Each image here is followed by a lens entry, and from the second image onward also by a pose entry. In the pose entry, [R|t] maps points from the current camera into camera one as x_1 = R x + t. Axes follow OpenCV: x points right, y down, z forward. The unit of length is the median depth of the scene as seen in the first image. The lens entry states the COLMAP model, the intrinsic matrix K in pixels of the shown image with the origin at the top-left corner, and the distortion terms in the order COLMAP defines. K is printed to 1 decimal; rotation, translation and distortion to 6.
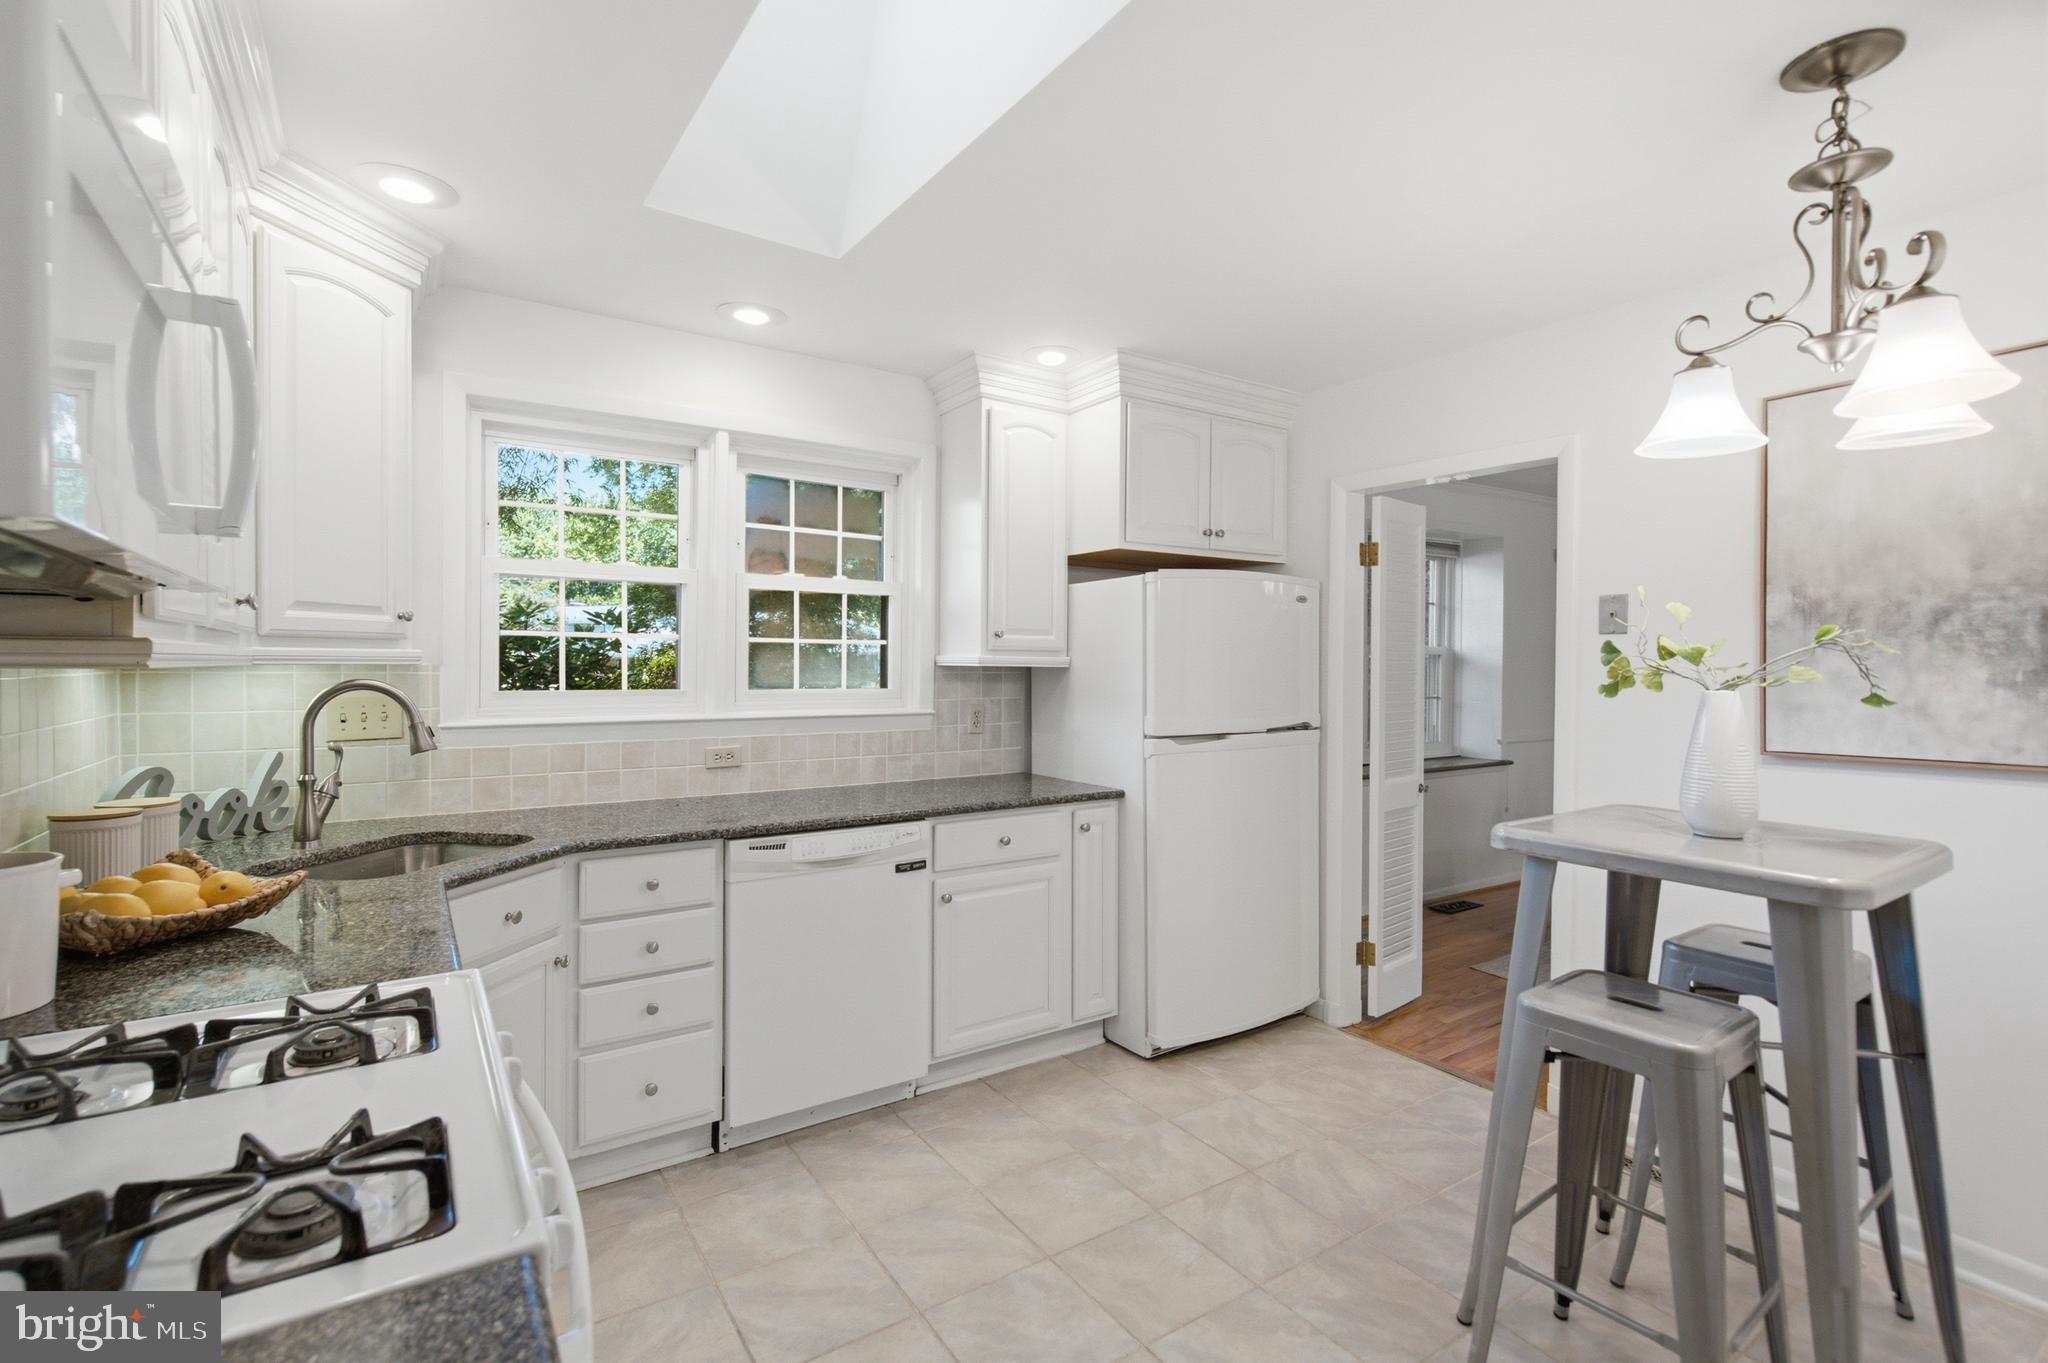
lens RADIAL K [[932.5, 0, 1001.3], [0, 932.5, 668.9], [0, 0, 1]] dist [0.008785, -0.002134]
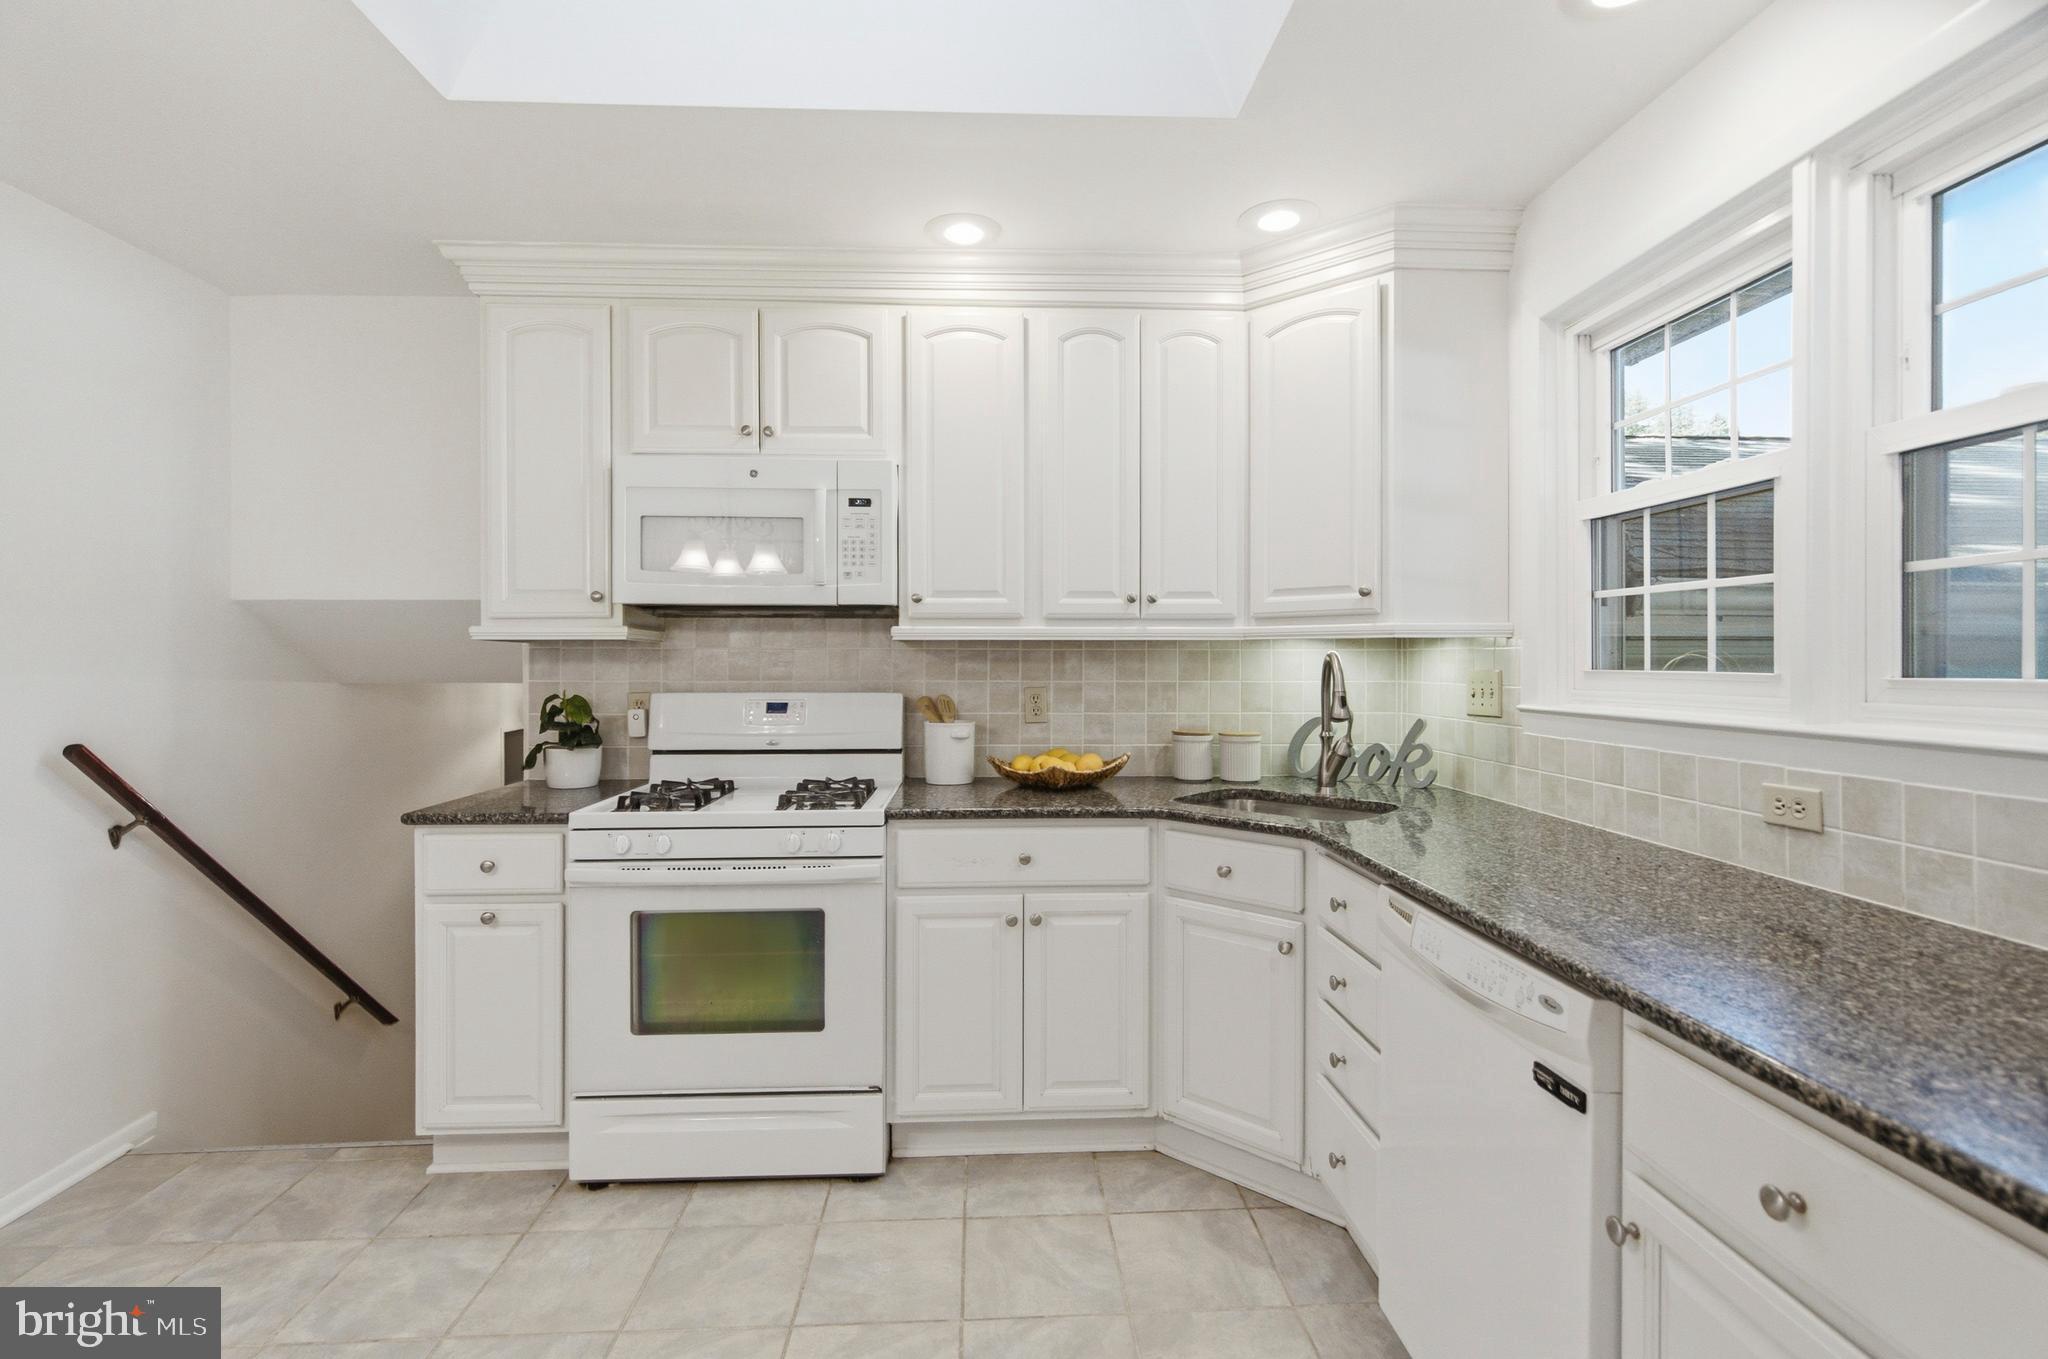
lens RADIAL K [[932.5, 0, 1026.9], [0, 932.5, 665.0], [0, 0, 1]] dist [0.008785, -0.002134]
pose [[-0.485516, 0.000104, -0.874228, 0.375174], [-0.007396, 0.999964, 0.004227, 0.020066], [0.874196, 0.008518, -0.485498, 0.954332]]
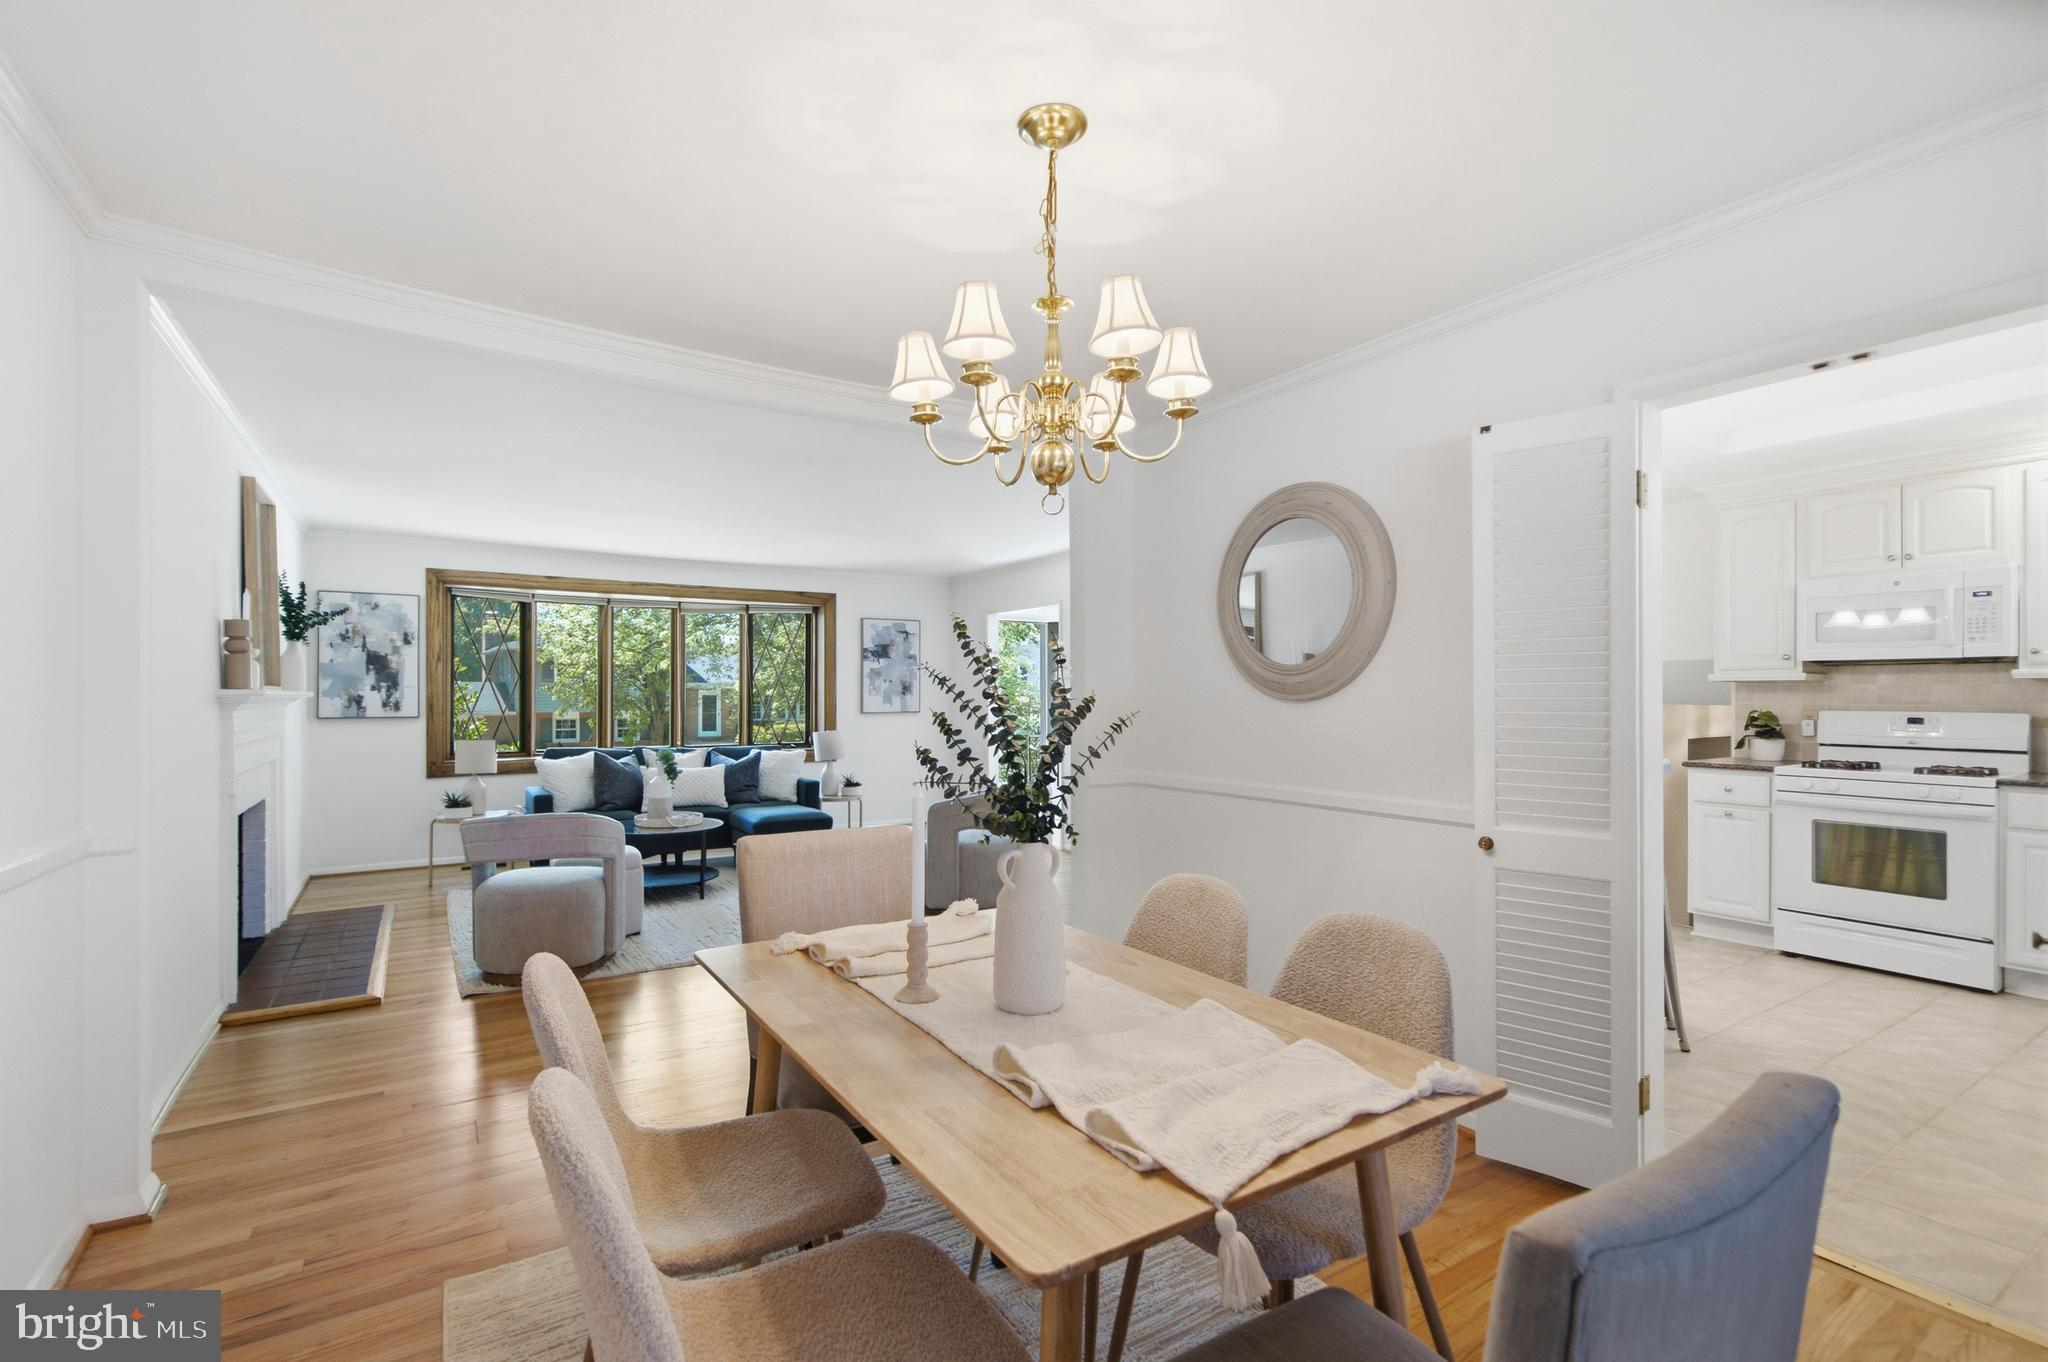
lens RADIAL K [[932.5, 0, 1017.2], [0, 932.5, 695.3], [0, 0, 1]] dist [0.008785, -0.002134]
pose [[-0.999881, -0.005988, -0.014249, 1.199213], [-0.006087, 0.999957, 0.006961, 0.025909], [0.014207, 0.007047, -0.999874, 1.825991]]
